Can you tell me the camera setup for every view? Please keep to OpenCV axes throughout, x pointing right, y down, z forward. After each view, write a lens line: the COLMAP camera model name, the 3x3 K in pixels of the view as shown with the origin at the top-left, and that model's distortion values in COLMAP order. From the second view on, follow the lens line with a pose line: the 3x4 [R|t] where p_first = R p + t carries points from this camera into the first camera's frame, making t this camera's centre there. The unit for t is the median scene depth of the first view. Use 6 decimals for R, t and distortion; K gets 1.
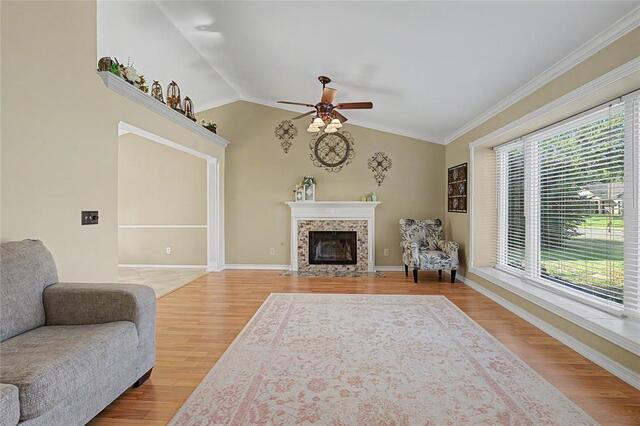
lens RADIAL K [[288.6, 0, 322.0], [0, 288.6, 209.6], [0, 0, 1]] dist [-0.009298, 0.001810]
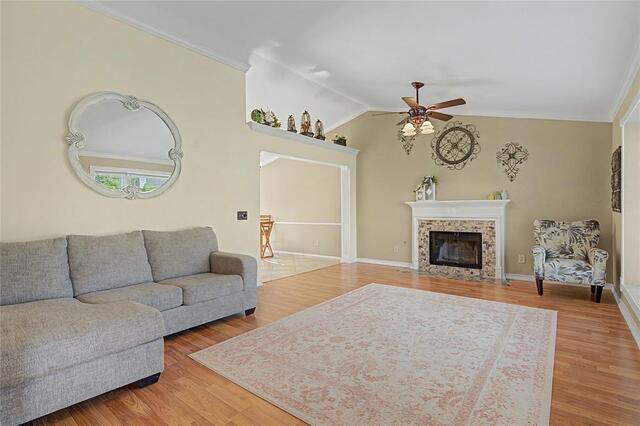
lens RADIAL K [[295.9, 0, 318.2], [0, 295.9, 213.4], [0, 0, 1]] dist [-0.012572, 0.000063]
pose [[0.829734, 0.001220, -0.558157, 0.265841], [0.006167, 0.999917, 0.011353, -0.000029], [0.558124, -0.012862, 0.829658, -0.076500]]
